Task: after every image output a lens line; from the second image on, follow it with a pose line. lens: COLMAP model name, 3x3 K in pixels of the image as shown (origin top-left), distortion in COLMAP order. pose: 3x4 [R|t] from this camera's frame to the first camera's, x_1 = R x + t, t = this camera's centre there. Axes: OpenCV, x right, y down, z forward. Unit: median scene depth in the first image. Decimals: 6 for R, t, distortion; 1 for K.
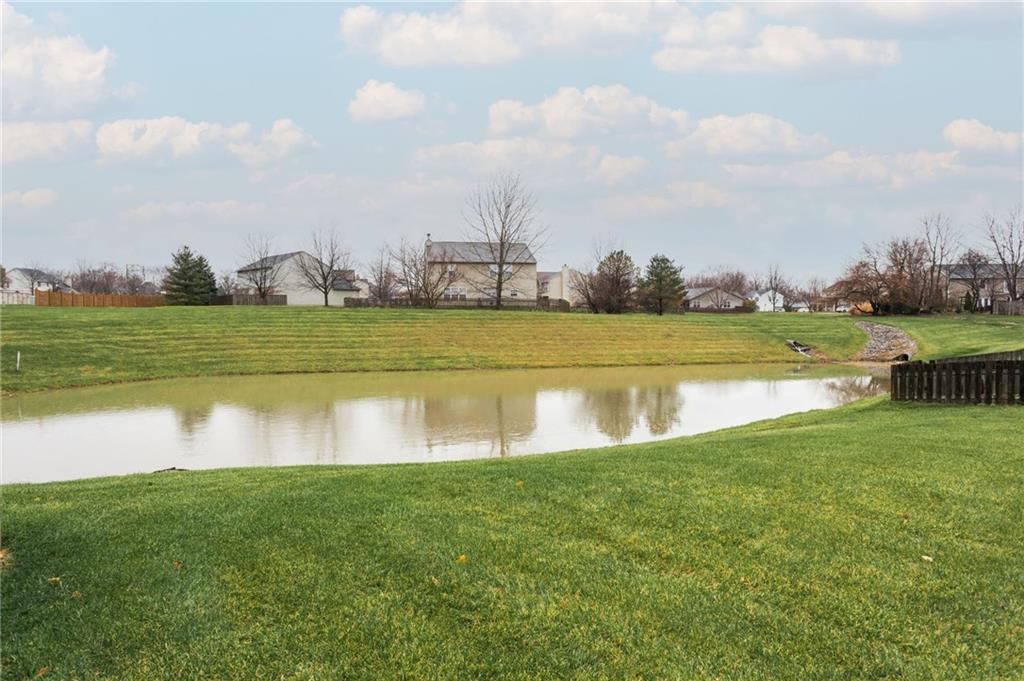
lens RADIAL K [[618.7, 0, 512.3], [0, 618.7, 338.0], [0, 0, 1]] dist [-0.002610, -0.000185]
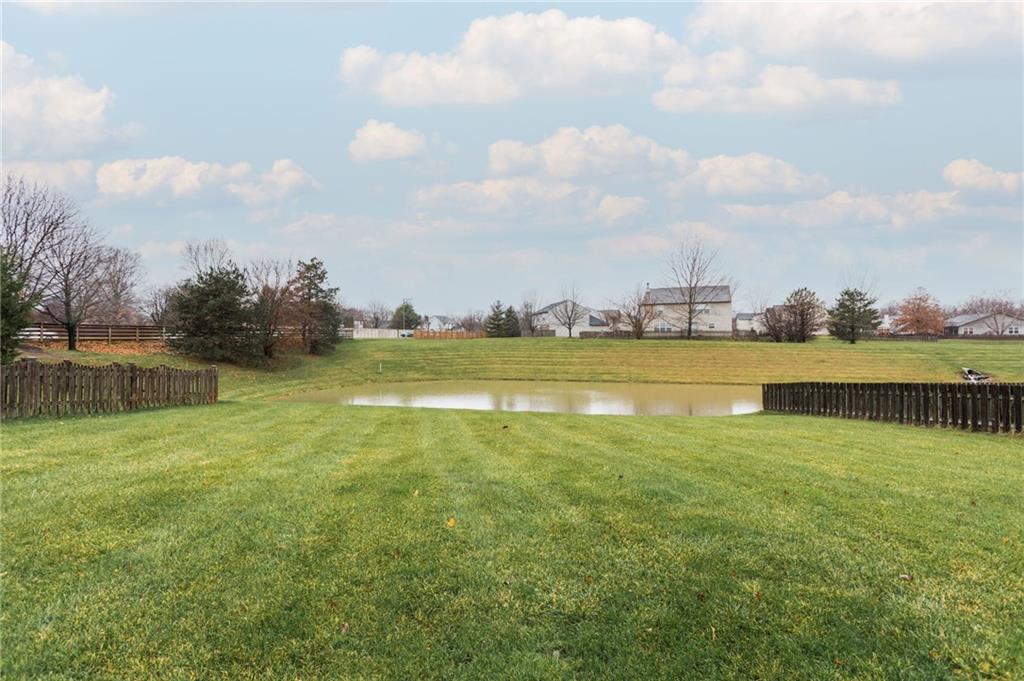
lens RADIAL K [[491.5, 0, 521.6], [0, 491.5, 340.9], [0, 0, 1]] dist [0.008705, 0.000348]
pose [[0.851193, -0.003798, -0.524840, 0.216163], [-0.016372, 0.999295, -0.033783, -0.001750], [0.524598, 0.037349, 0.850530, -0.061358]]
